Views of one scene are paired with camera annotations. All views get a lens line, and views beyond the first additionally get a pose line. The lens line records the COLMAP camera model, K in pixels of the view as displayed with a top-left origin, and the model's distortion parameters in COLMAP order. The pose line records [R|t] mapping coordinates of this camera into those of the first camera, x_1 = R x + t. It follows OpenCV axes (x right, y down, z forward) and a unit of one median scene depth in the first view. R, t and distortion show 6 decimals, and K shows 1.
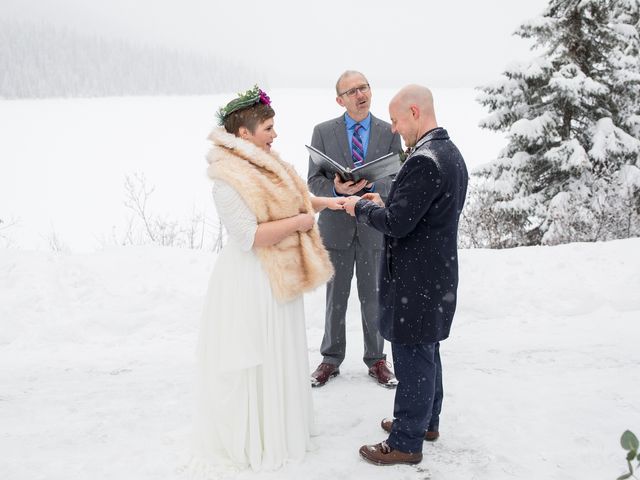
lens RADIAL K [[689.4, 0, 320.0], [0, 689.4, 240.0], [0, 0, 1]] dist [-0.005087, -0.004420]
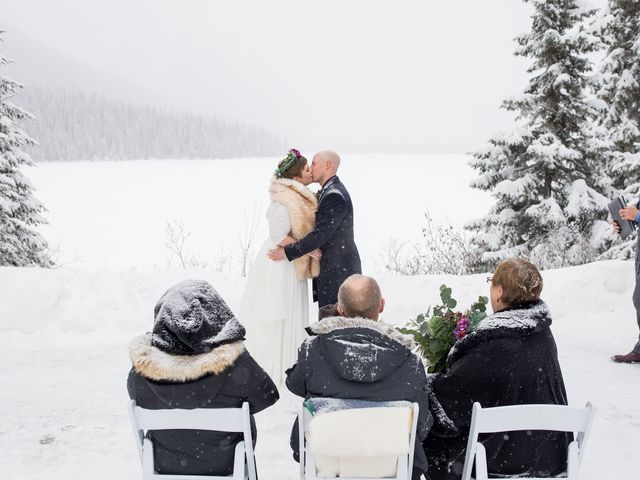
lens RADIAL K [[689.4, 0, 320.0], [0, 689.4, 240.0], [0, 0, 1]] dist [-0.005087, -0.004420]
pose [[0.999566, 0.008890, -0.028103, 0.015857], [-0.011413, 0.995791, -0.090937, 0.031303], [0.027176, 0.091218, 0.995460, -0.140649]]
